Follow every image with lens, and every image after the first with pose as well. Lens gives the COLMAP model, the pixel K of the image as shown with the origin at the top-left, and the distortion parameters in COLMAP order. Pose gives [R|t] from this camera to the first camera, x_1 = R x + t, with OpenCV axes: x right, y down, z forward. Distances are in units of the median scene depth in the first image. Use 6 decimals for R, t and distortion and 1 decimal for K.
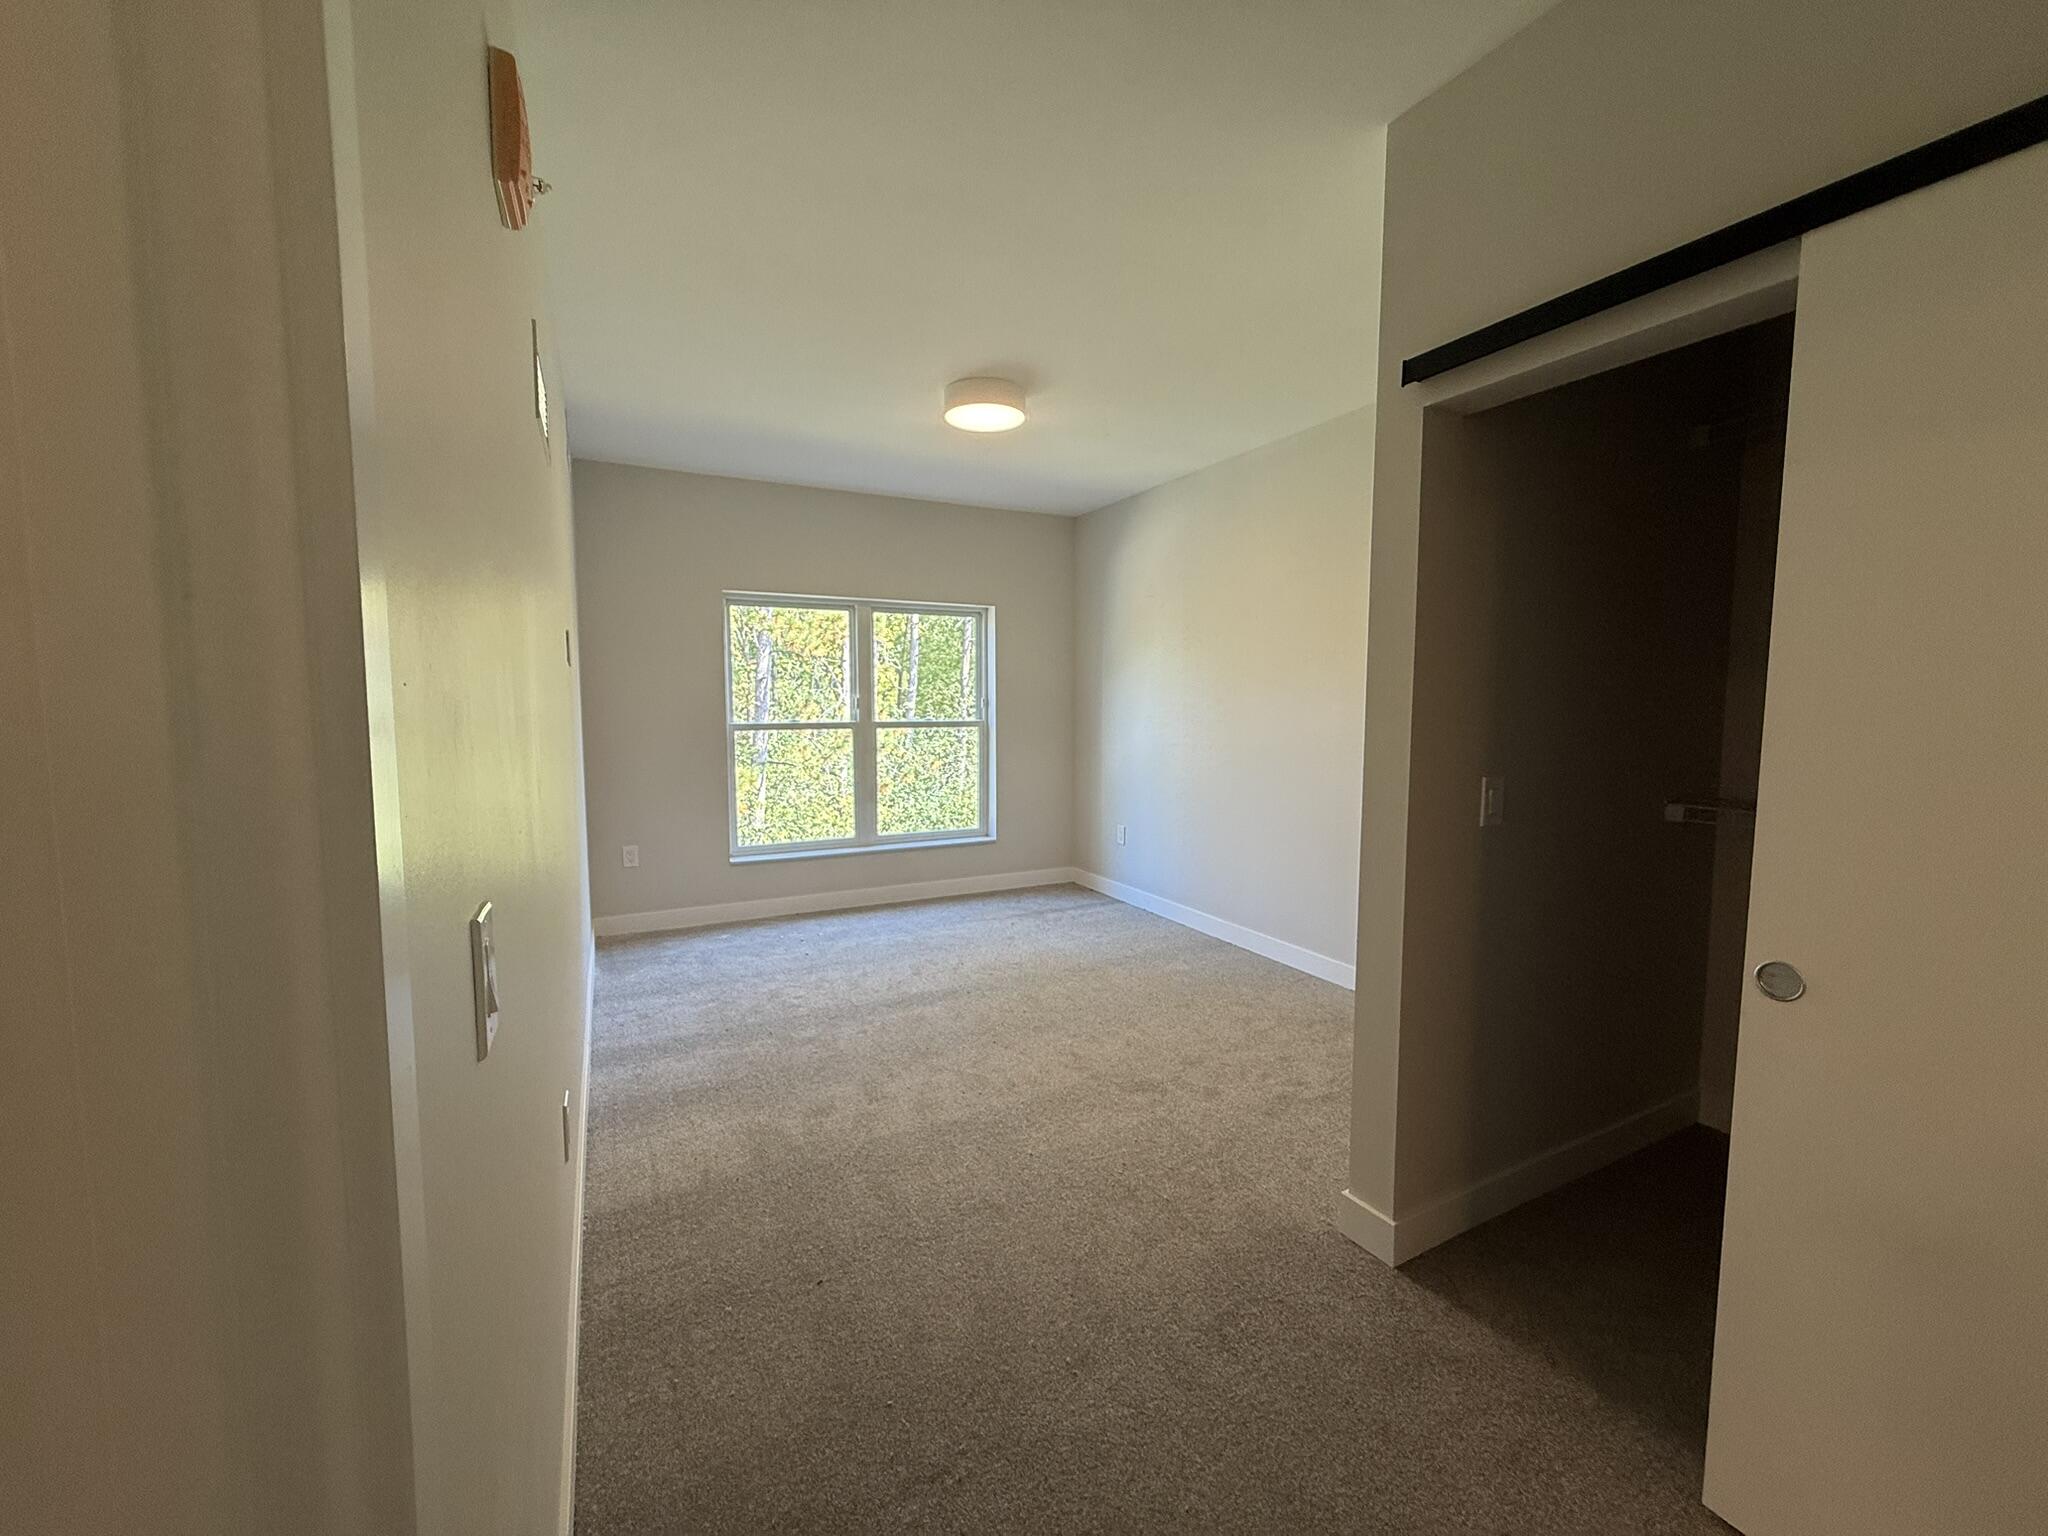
lens RADIAL K [[810.5, 0, 1020.5], [0, 810.5, 766.7], [0, 0, 1]] dist [-0.001111, -0.000111]
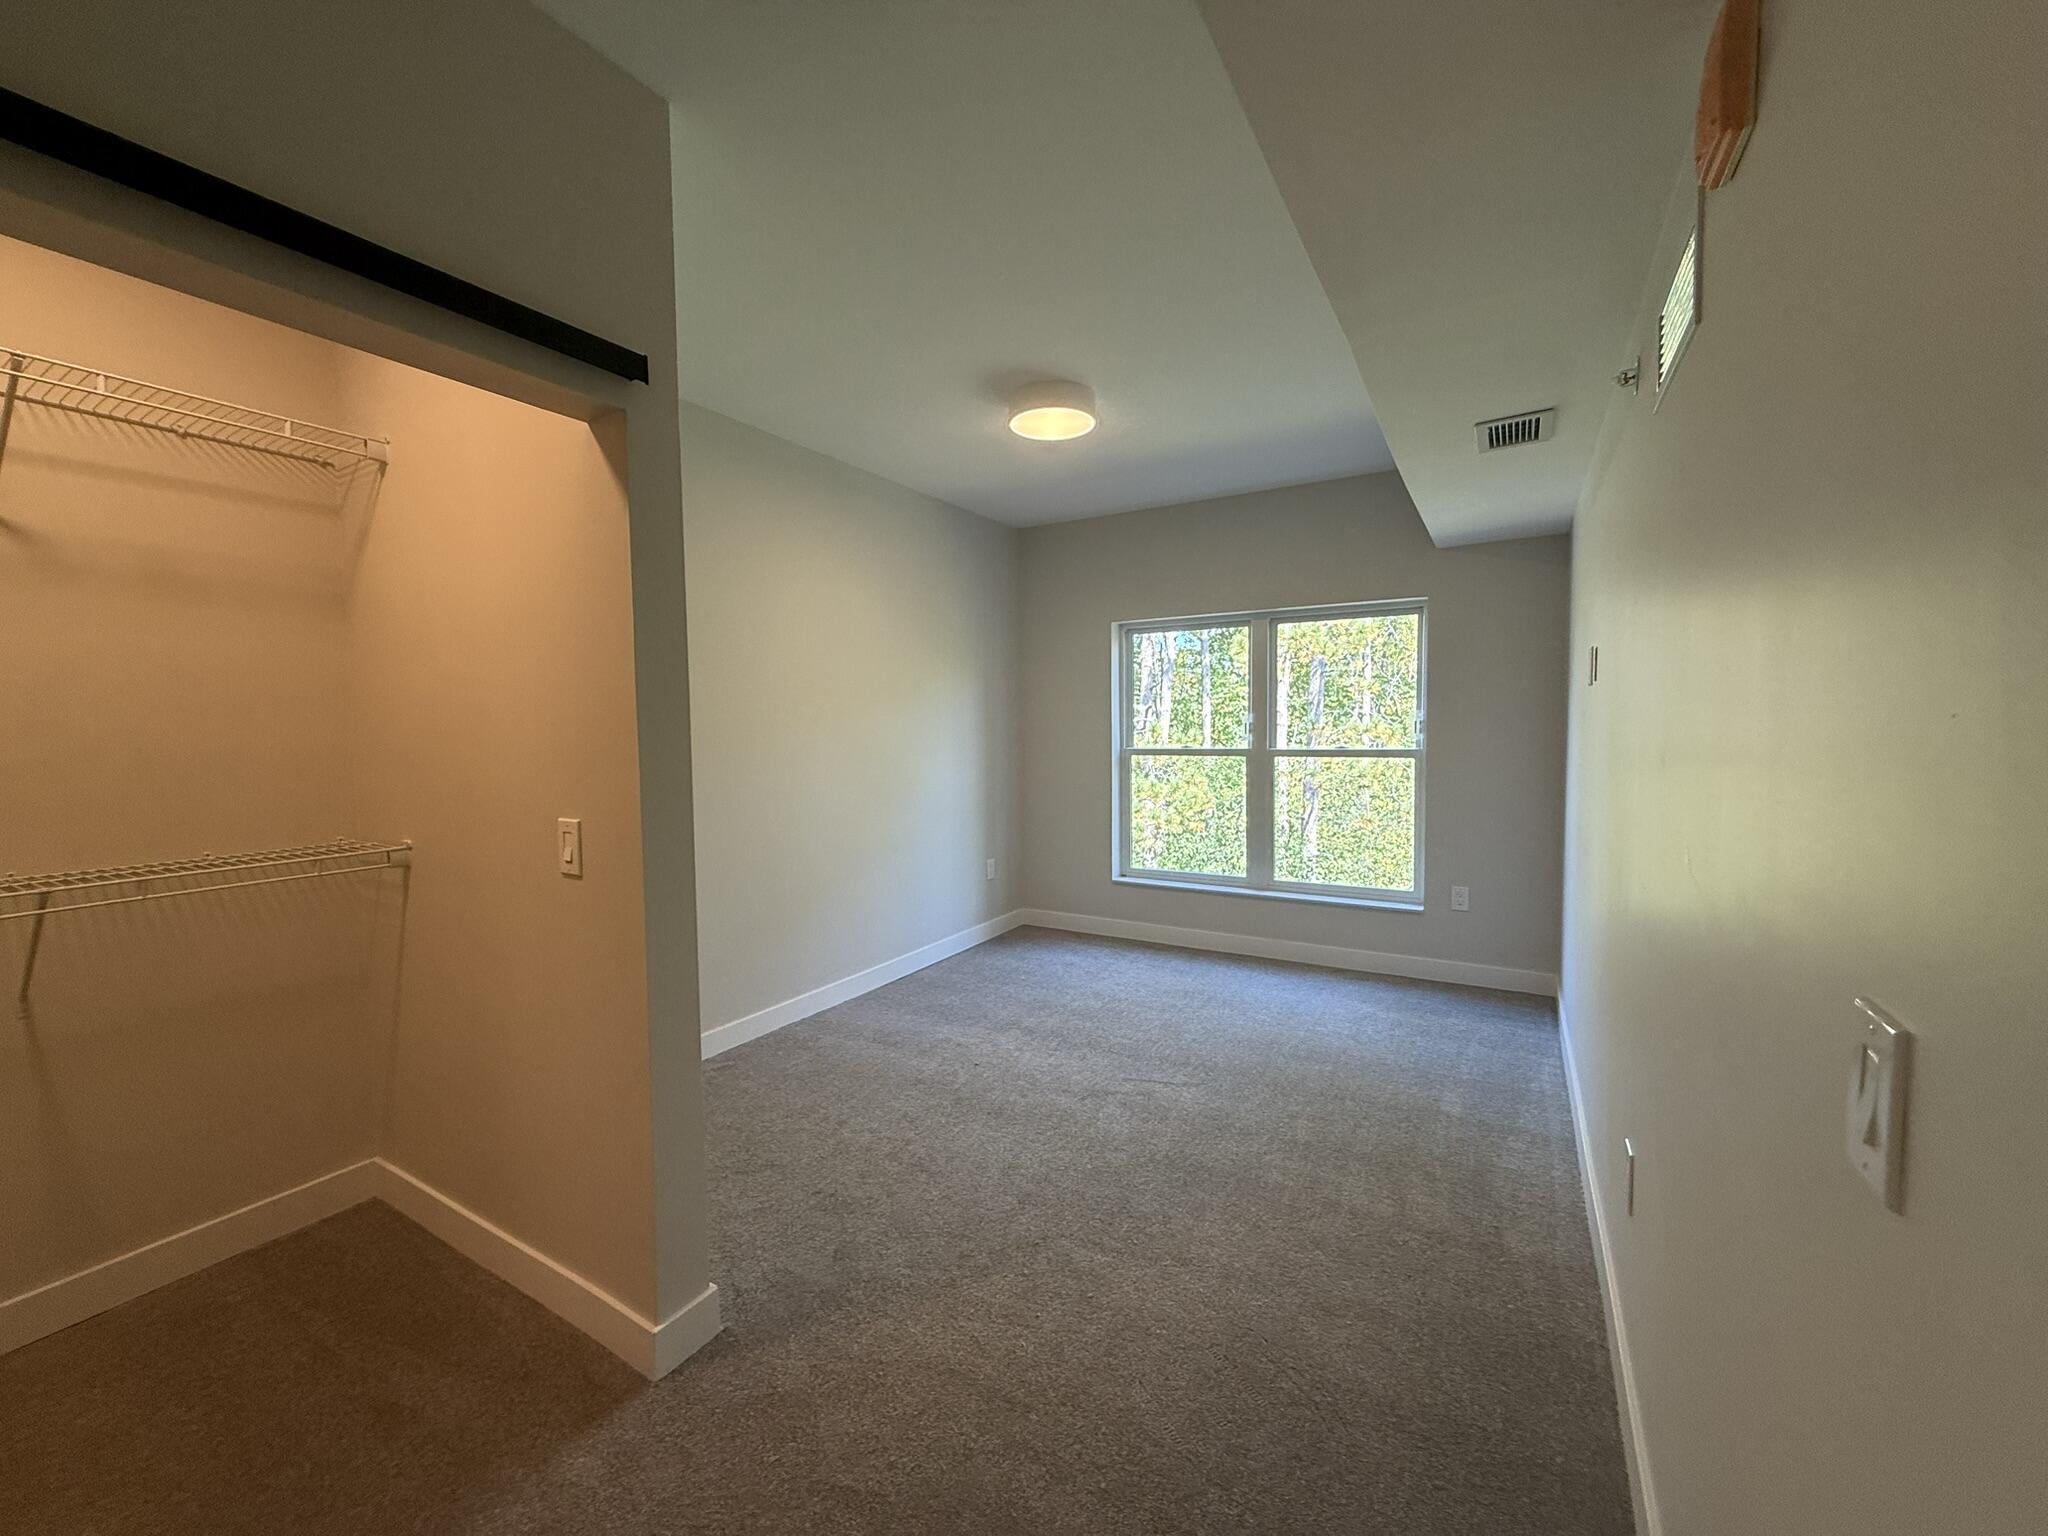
lens RADIAL K [[810.5, 0, 1020.5], [0, 810.5, 766.7], [0, 0, 1]] dist [-0.001111, -0.000111]
pose [[0.526857, 0.034393, -0.849258, 0.909632], [-0.055094, 0.998462, 0.006256, -0.058774], [0.848166, 0.043493, 0.527942, 0.659021]]
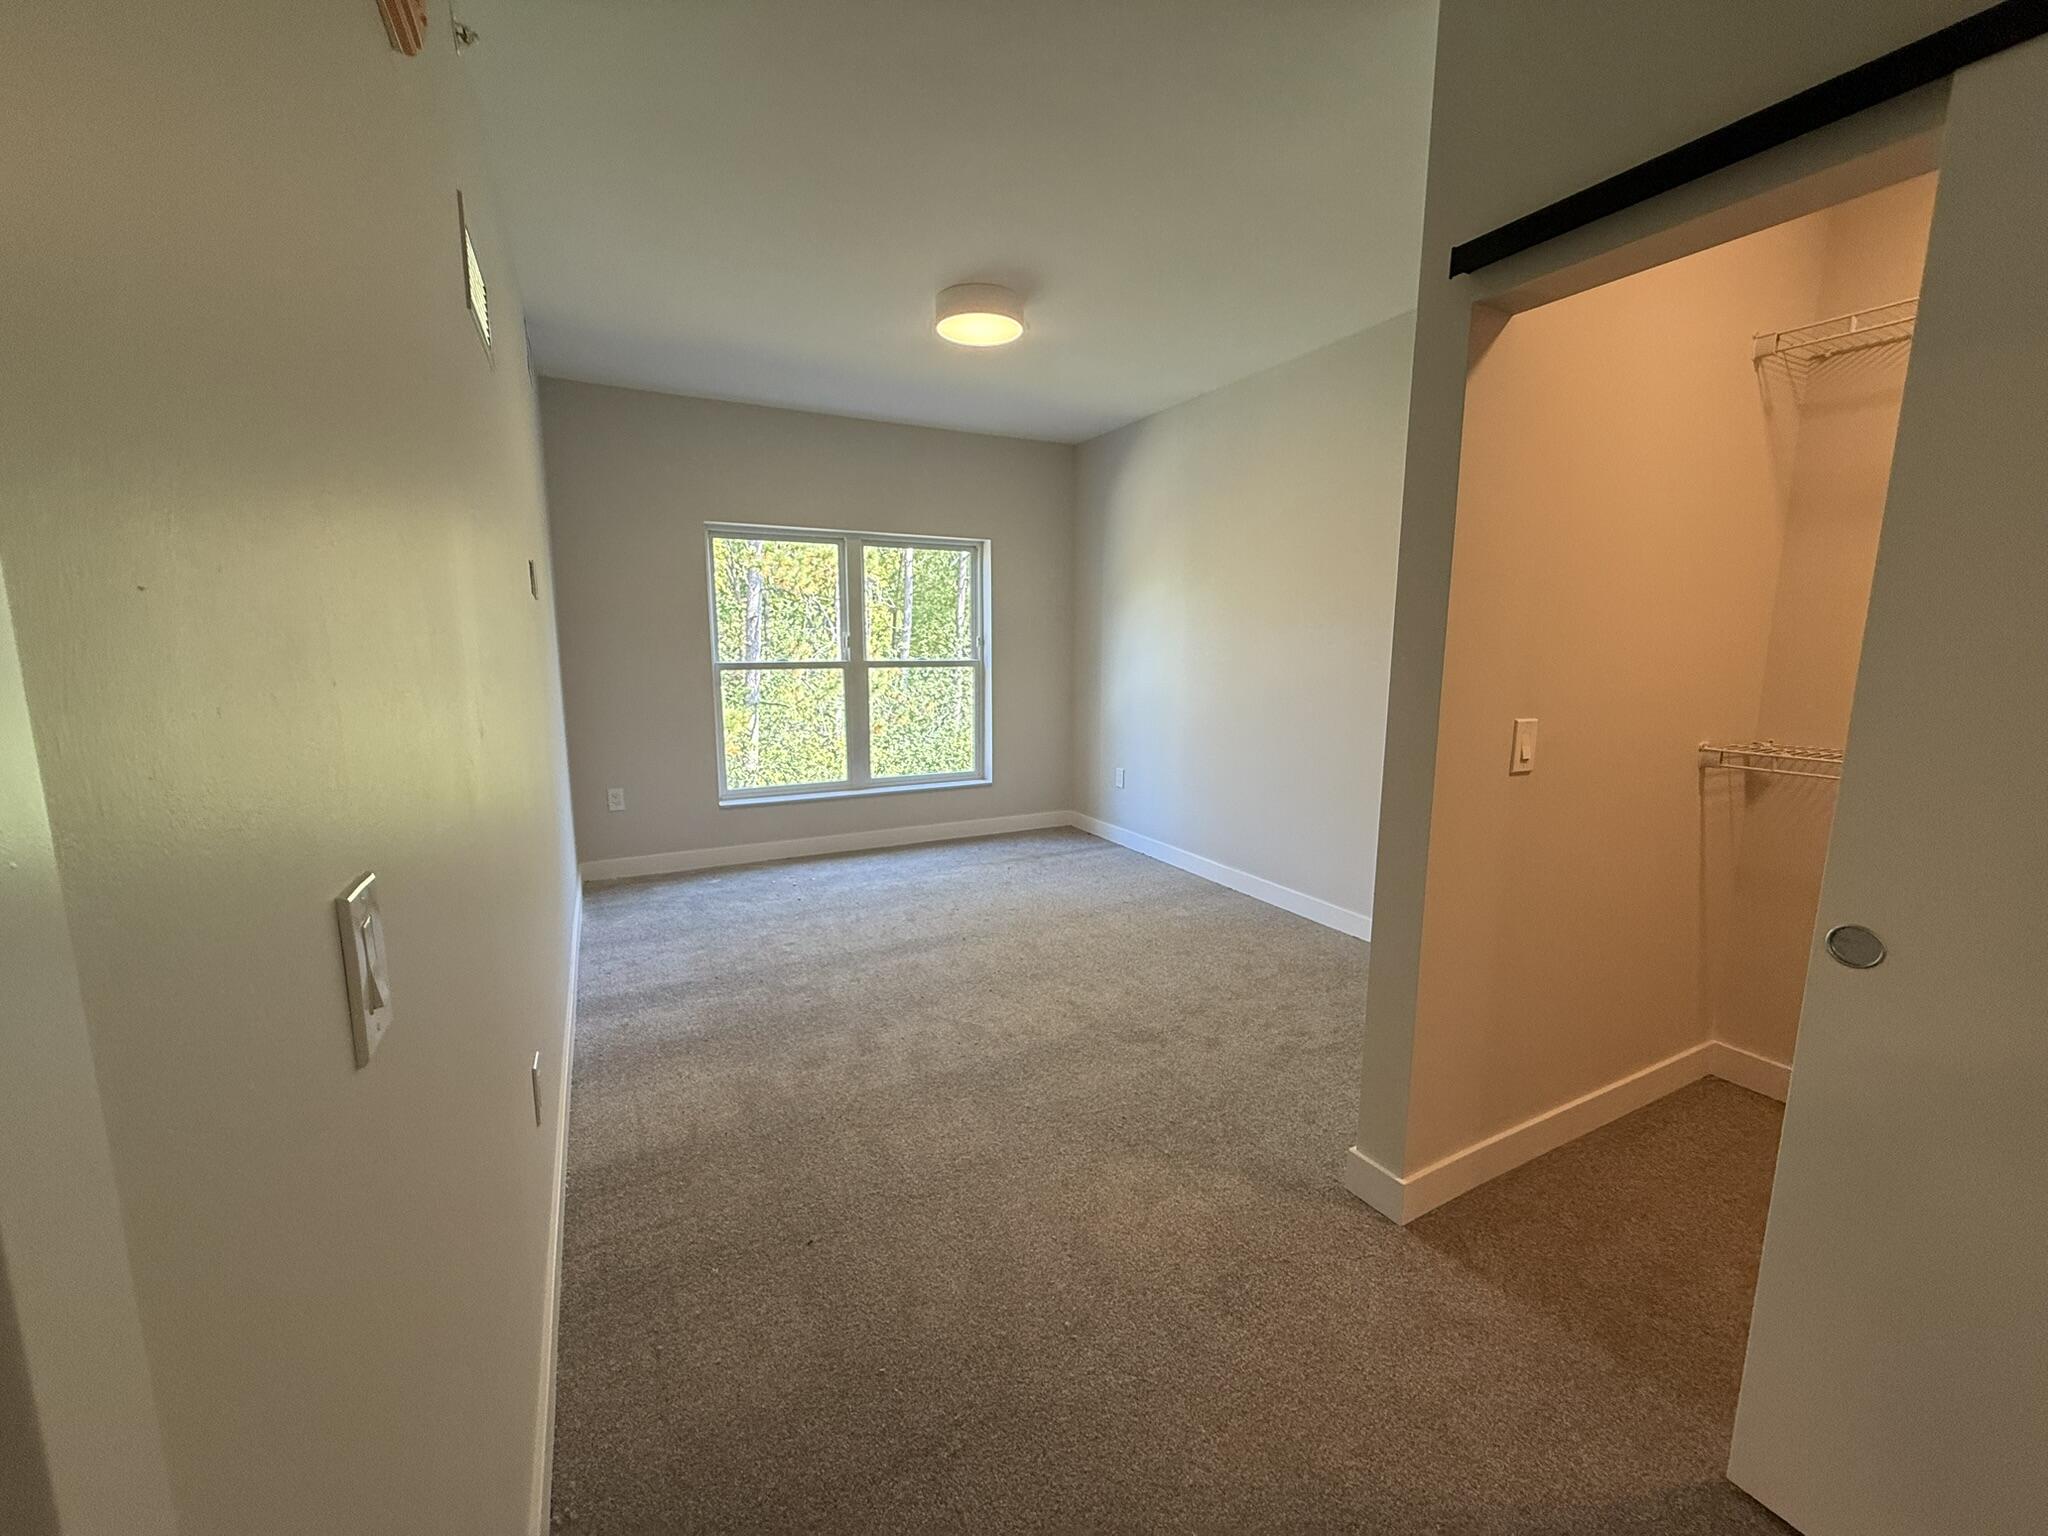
lens RADIAL K [[810.5, 0, 1020.5], [0, 810.5, 766.7], [0, 0, 1]] dist [-0.001111, -0.000111]
pose [[0.999988, 0.001239, 0.004828, -0.001199], [-0.001584, 0.997395, 0.072115, -0.000046], [-0.004726, -0.072122, 0.997385, 0.047369]]
